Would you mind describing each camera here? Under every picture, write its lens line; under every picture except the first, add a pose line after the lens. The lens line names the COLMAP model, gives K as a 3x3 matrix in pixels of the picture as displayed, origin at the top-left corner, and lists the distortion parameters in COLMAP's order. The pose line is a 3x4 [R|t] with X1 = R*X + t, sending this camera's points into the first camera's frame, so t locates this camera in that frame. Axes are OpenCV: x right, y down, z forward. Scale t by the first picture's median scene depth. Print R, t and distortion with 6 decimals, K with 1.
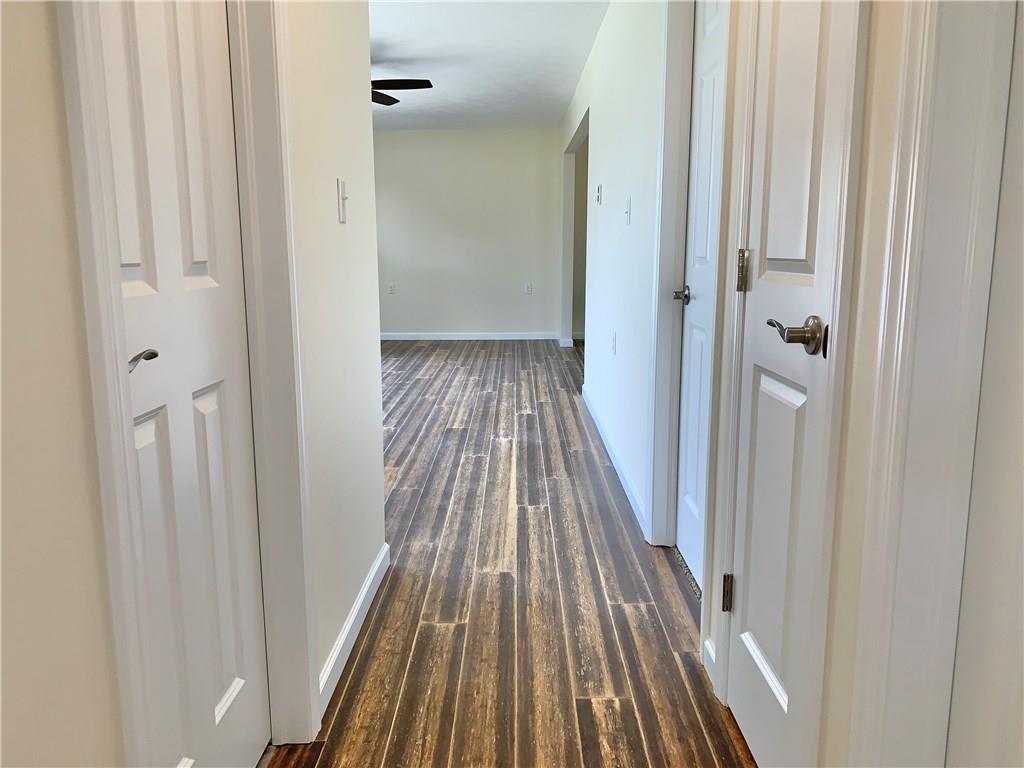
lens RADIAL K [[784.5, 0, 510.0], [0, 784.5, 381.0], [0, 0, 1]] dist [0.014443, -0.008059]
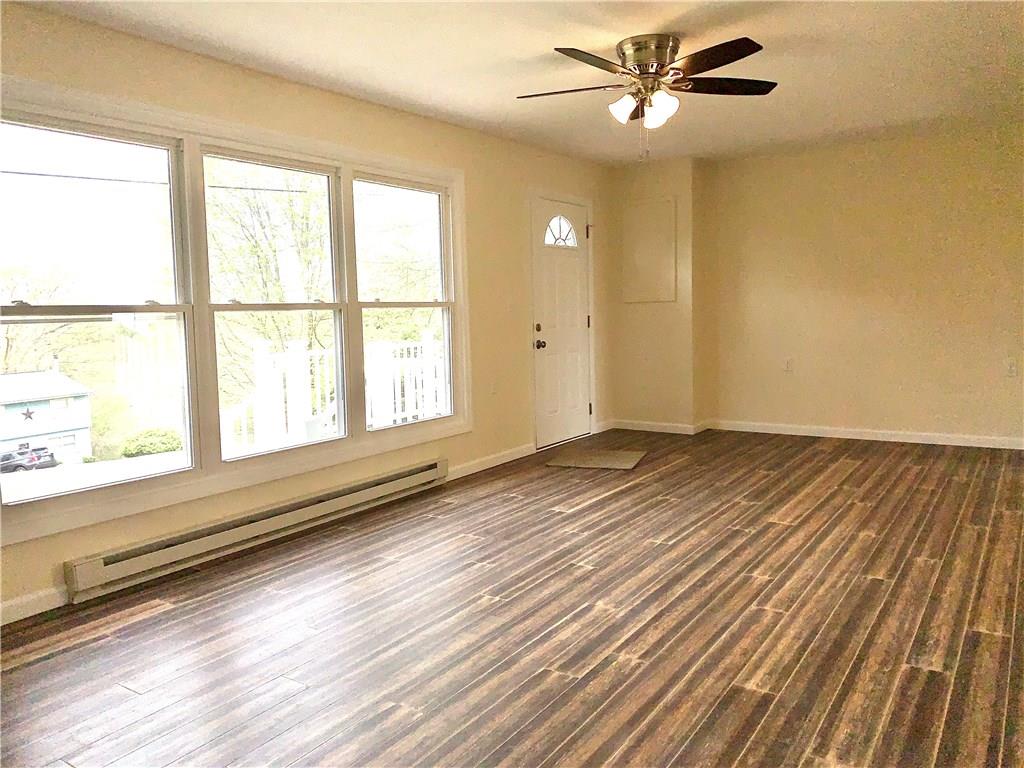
lens RADIAL K [[784.5, 0, 510.0], [0, 784.5, 381.0], [0, 0, 1]] dist [0.014443, -0.008059]
pose [[0.829701, 0.022254, -0.557764, 0.067201], [-0.056490, 0.997423, -0.044237, -0.089582], [0.555342, 0.068211, 0.828820, 0.418805]]
